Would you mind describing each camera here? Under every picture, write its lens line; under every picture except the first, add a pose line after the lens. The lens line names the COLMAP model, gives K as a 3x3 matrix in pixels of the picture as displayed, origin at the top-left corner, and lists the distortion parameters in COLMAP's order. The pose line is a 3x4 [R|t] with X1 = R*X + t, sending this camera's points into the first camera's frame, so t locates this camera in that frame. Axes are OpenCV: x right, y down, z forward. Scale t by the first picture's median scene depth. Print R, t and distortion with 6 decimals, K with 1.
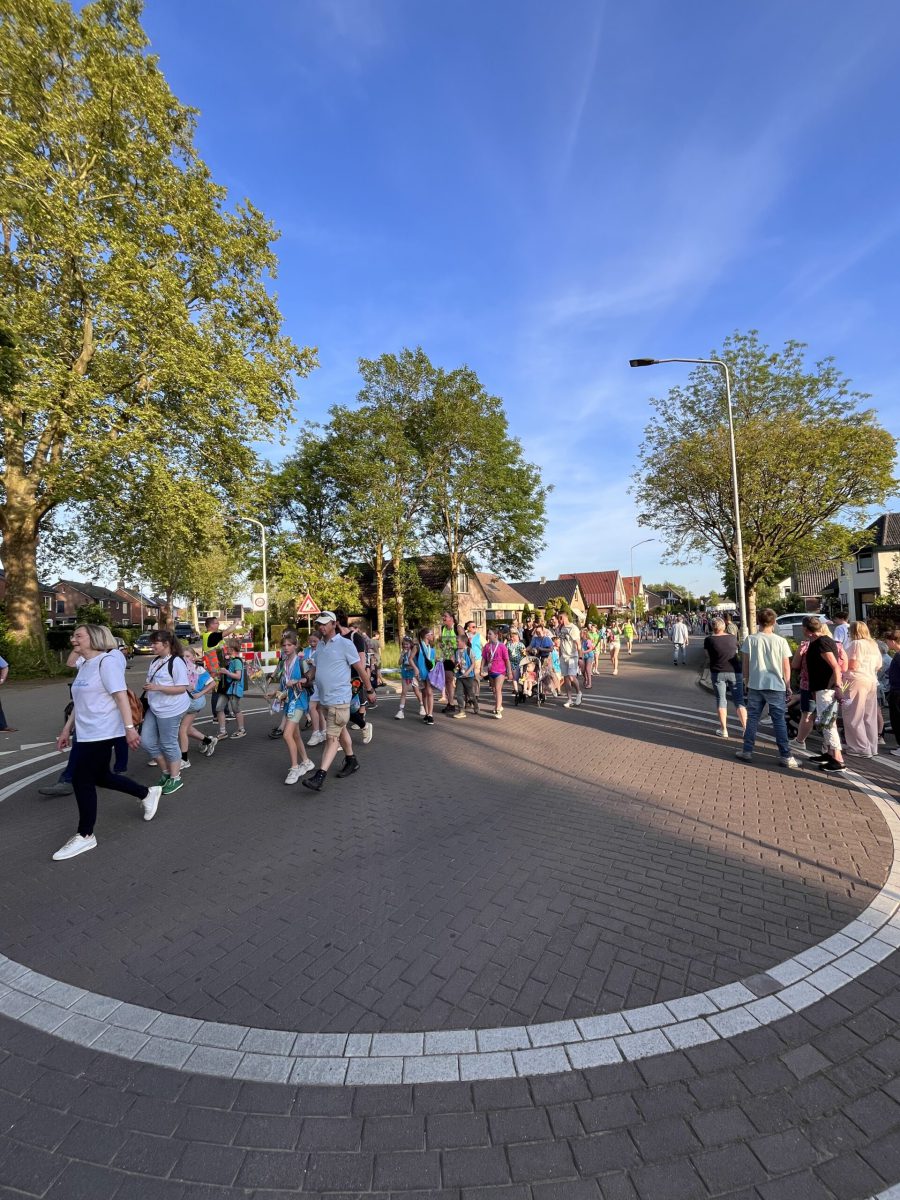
lens RADIAL K [[493.2, 0, 450.2], [0, 493.2, 595.8], [0, 0, 1]] dist [-0.003191, 0.000100]
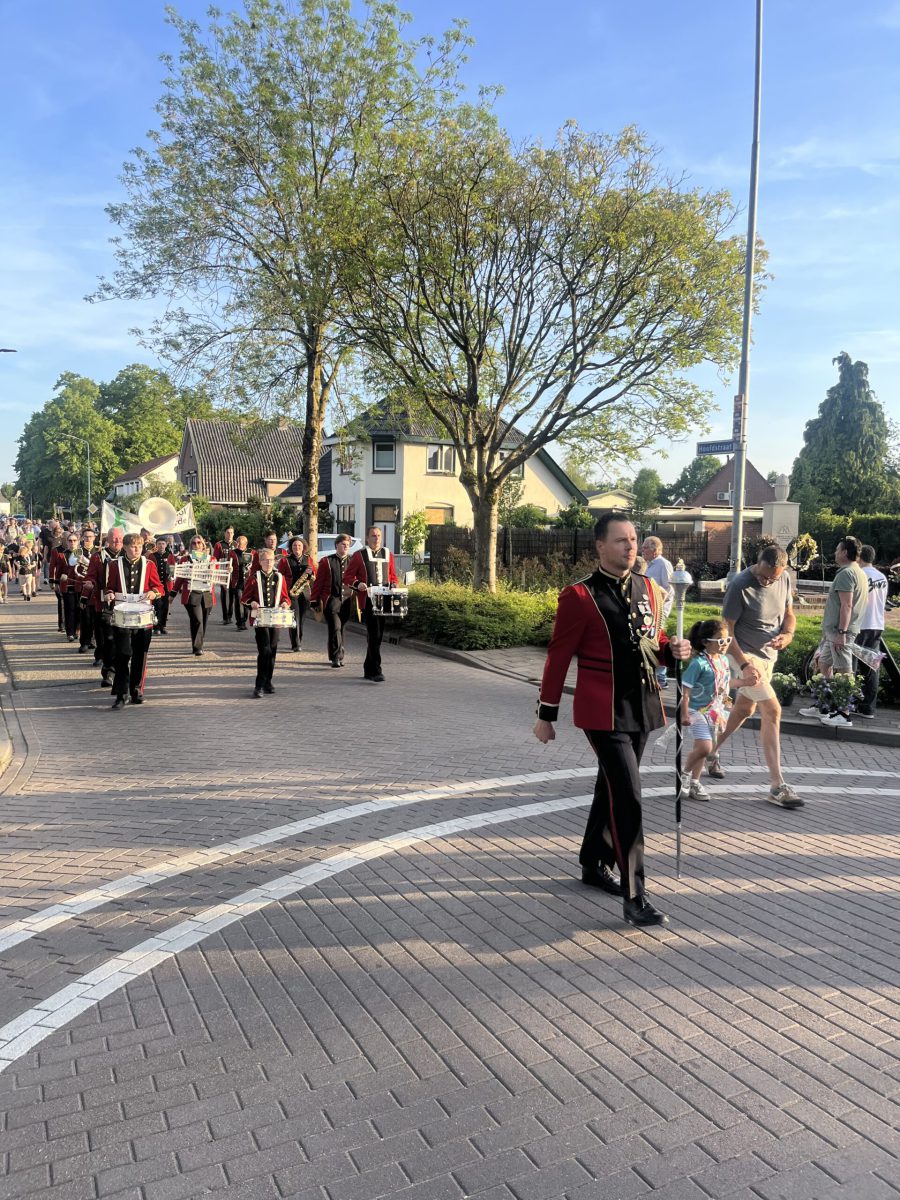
lens RADIAL K [[909.2, 0, 457.2], [0, 909.2, 600.2], [0, 0, 1]] dist [0.052666, -0.070071]
pose [[0.529680, -0.024873, 0.847833, -0.158271], [-0.079661, 0.993693, 0.078920, 0.021764], [-0.844448, -0.109342, 0.524358, 0.405391]]
